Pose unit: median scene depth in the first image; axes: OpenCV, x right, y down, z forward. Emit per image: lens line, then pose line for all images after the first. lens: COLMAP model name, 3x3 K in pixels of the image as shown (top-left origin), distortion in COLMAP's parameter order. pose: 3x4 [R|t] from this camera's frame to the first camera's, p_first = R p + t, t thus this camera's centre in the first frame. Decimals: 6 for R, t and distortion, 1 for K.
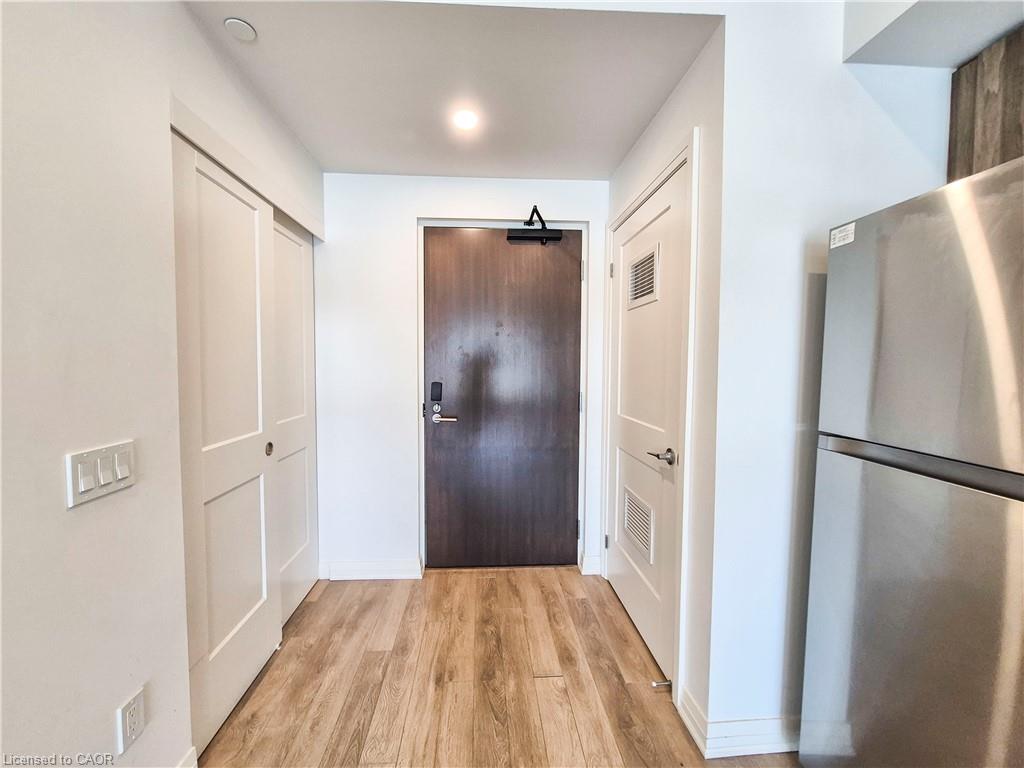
lens RADIAL K [[402.3, 0, 502.1], [0, 402.3, 381.5], [0, 0, 1]] dist [0.000023, -0.000336]
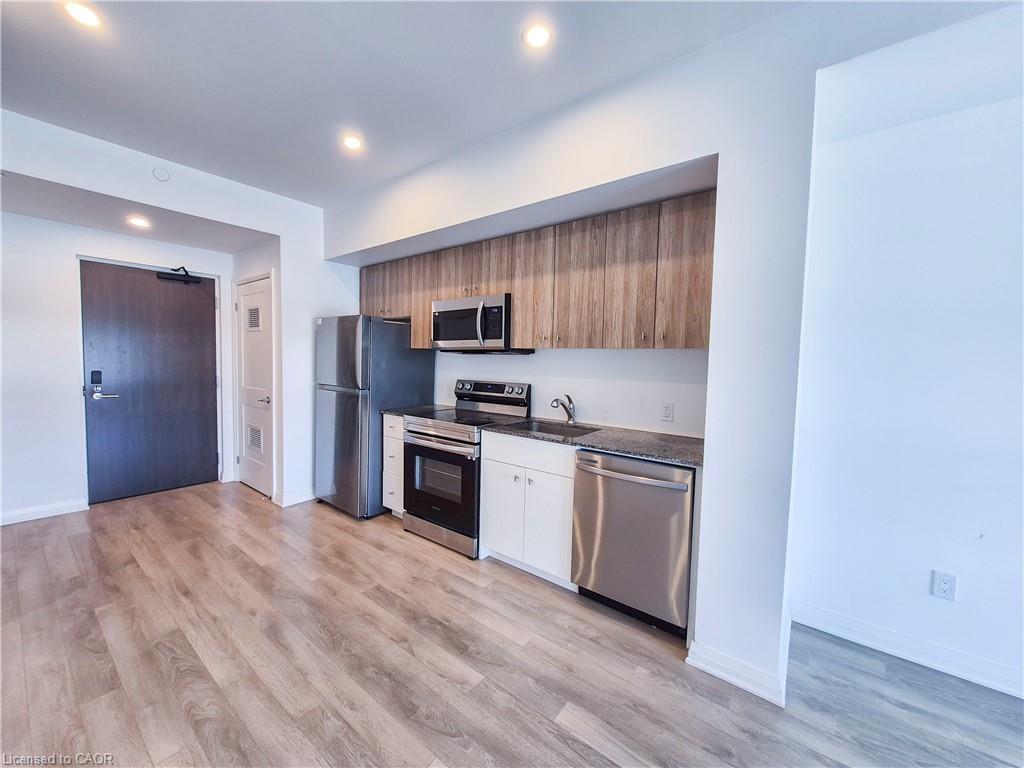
lens RADIAL K [[402.3, 0, 502.1], [0, 402.3, 381.5], [0, 0, 1]] dist [0.000023, -0.000336]
pose [[0.665527, -0.031084, 0.745727, -0.342589], [0.016687, 0.999502, 0.026770, 0.032657], [-0.746188, -0.005373, 0.665714, -1.291892]]
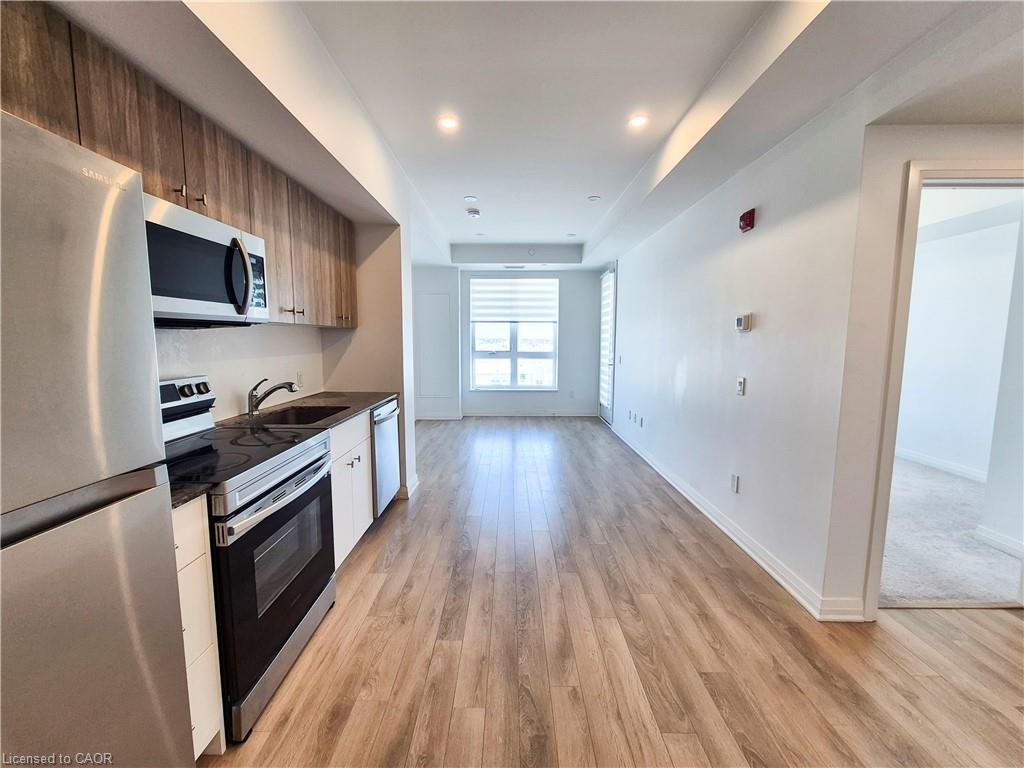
lens RADIAL K [[404.9, 0, 507.0], [0, 404.9, 378.9], [0, 0, 1]] dist [-0.000082, -0.000079]
pose [[-0.997921, -0.012840, 0.063160, 0.096986], [-0.003434, 0.989156, 0.146826, -0.057244], [-0.064361, 0.146304, -0.987144, 0.661538]]
